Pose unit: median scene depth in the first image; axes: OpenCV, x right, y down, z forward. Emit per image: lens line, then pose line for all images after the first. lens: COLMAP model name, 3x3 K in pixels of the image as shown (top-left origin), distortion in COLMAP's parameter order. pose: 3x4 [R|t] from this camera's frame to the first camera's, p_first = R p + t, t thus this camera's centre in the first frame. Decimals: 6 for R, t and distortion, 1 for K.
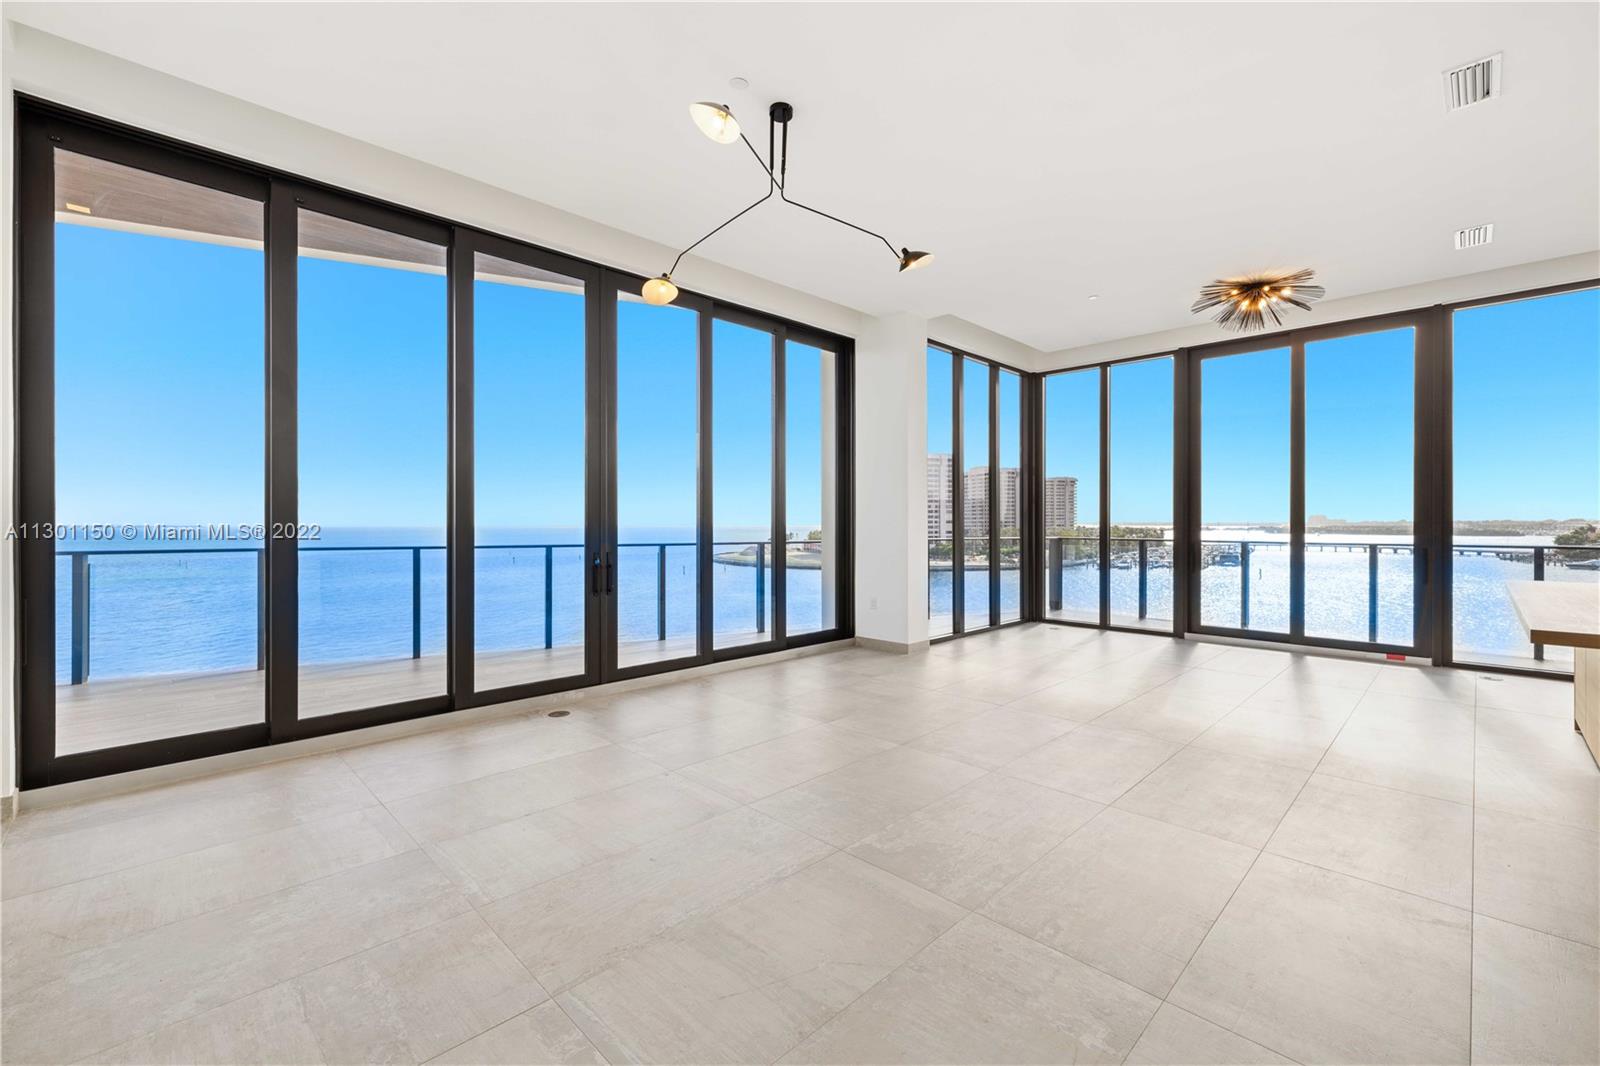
lens RADIAL K [[674.7, 0, 792.7], [0, 674.7, 522.3], [0, 0, 1]] dist [-0.000593, -0.000623]
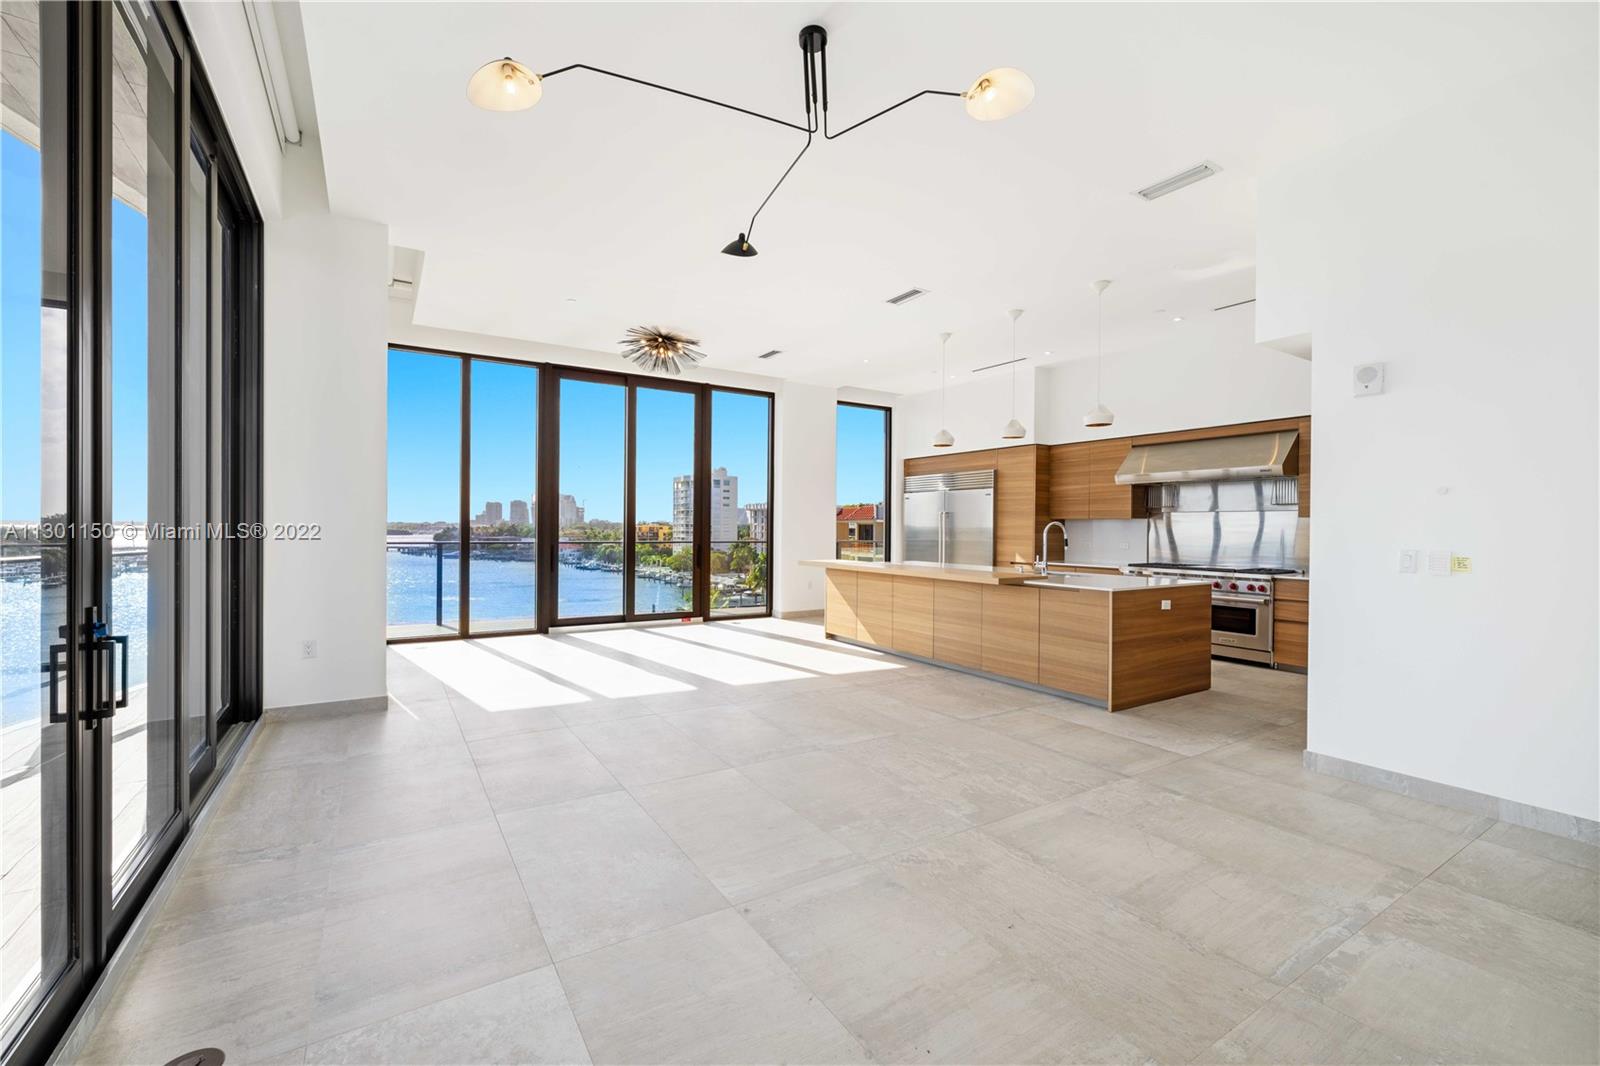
lens RADIAL K [[674.7, 0, 794.5], [0, 674.7, 531.1], [0, 0, 1]] dist [-0.000593, -0.000623]
pose [[0.212556, -0.005498, 0.977133, -0.423202], [-0.007267, 0.999948, 0.007207, -0.001667], [-0.977122, -0.008633, 0.212505, 0.420752]]
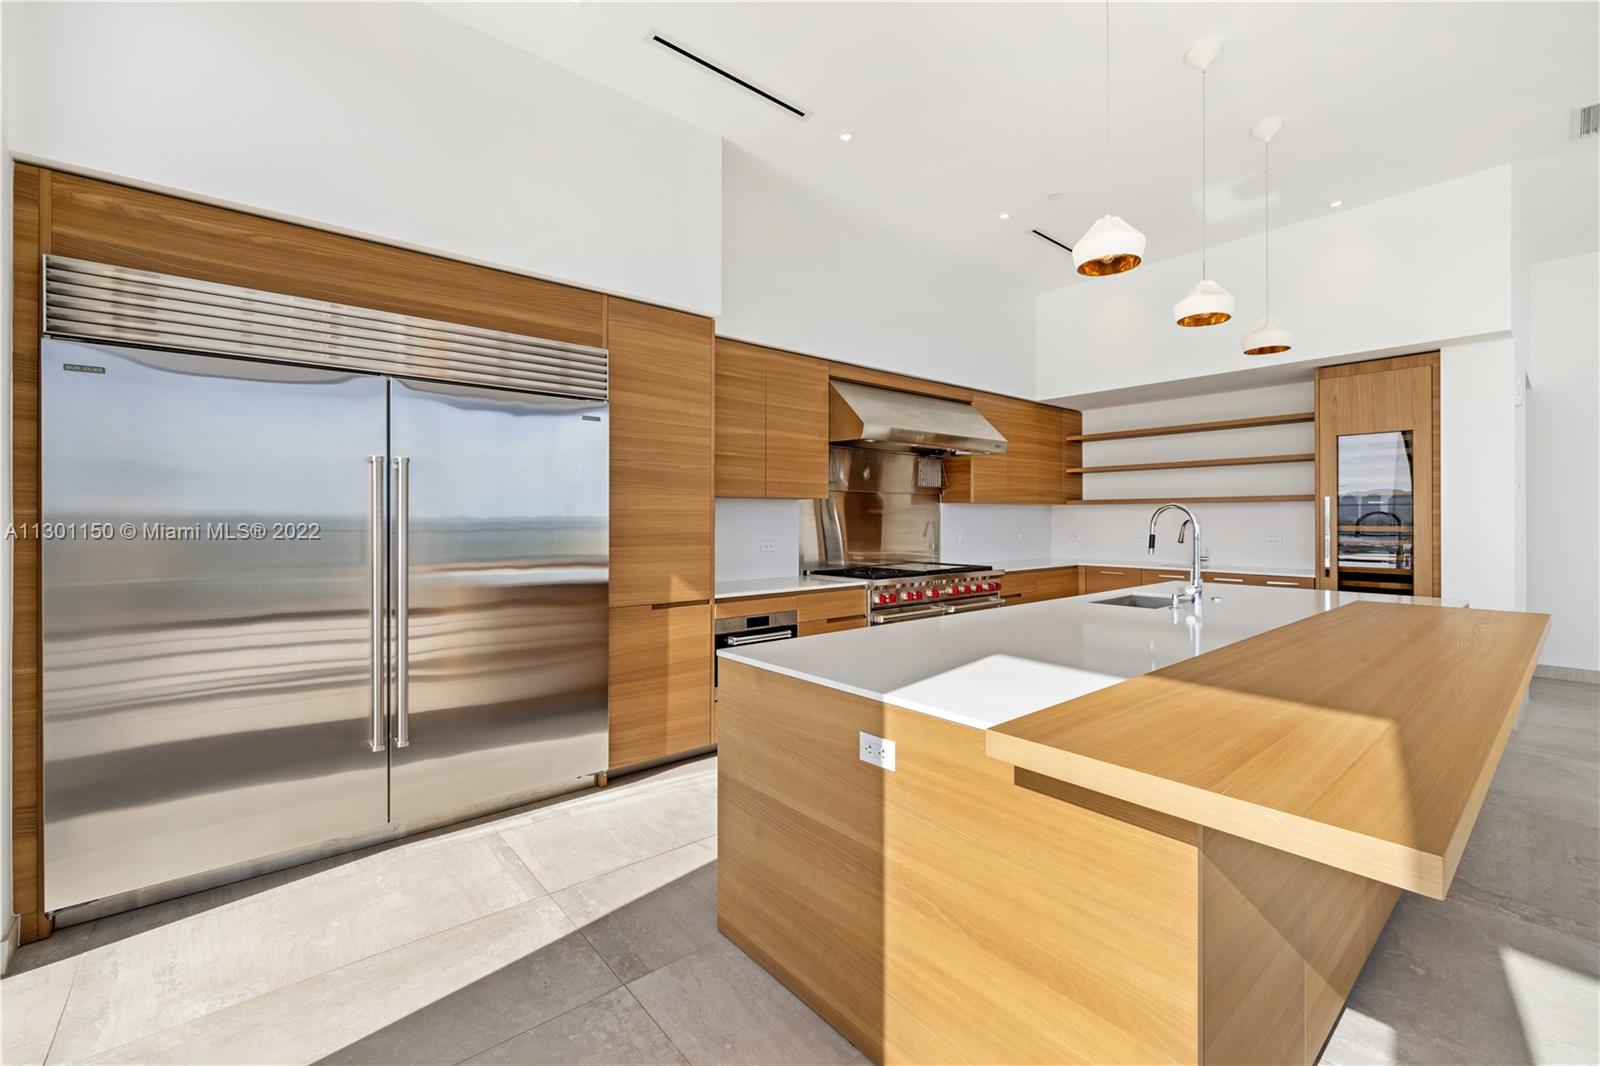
lens RADIAL K [[674.7, 0, 804.8], [0, 674.7, 517.2], [0, 0, 1]] dist [-0.000593, -0.000623]
pose [[-0.997347, 0.001855, 0.072776, 0.791400], [0.001543, 0.999989, -0.004355, 0.002362], [-0.072783, -0.004231, -0.997339, 0.778989]]
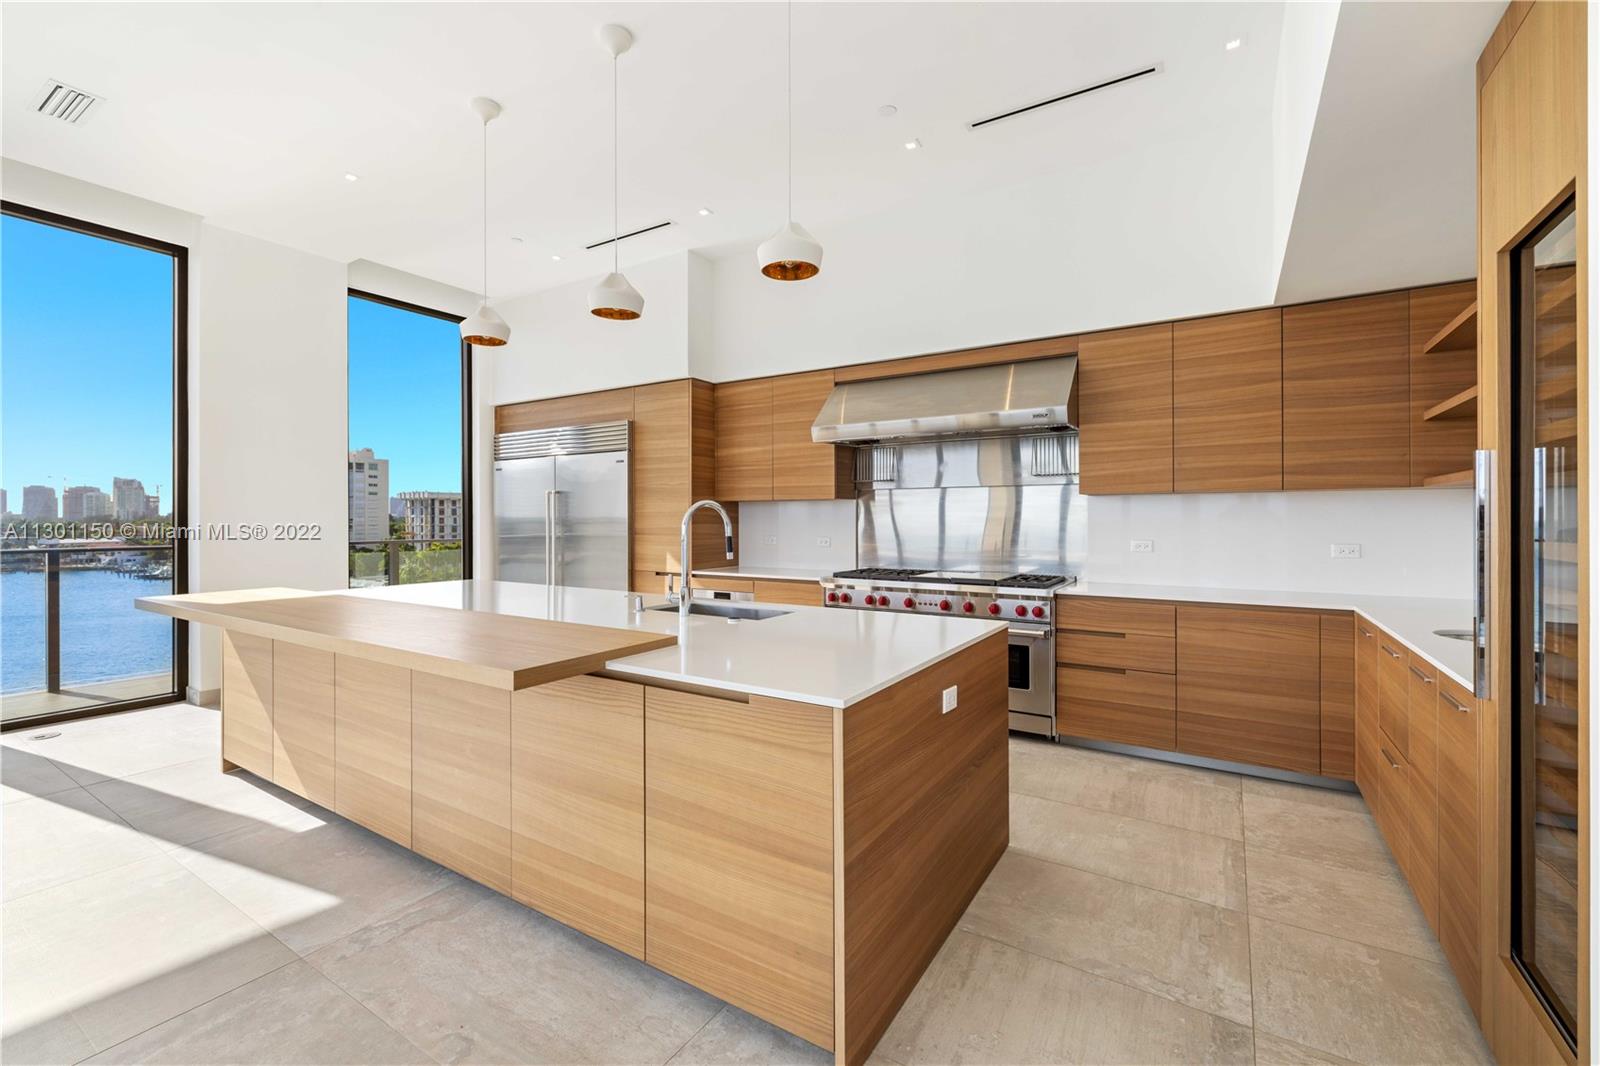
lens RADIAL K [[674.7, 0, 802.5], [0, 674.7, 531.1], [0, 0, 1]] dist [-0.000593, -0.000623]
pose [[-0.239700, -0.019145, 0.970658, 0.123295], [0.002393, 0.999791, 0.020311, 0.000736], [-0.970844, 0.007191, -0.239604, 0.311936]]
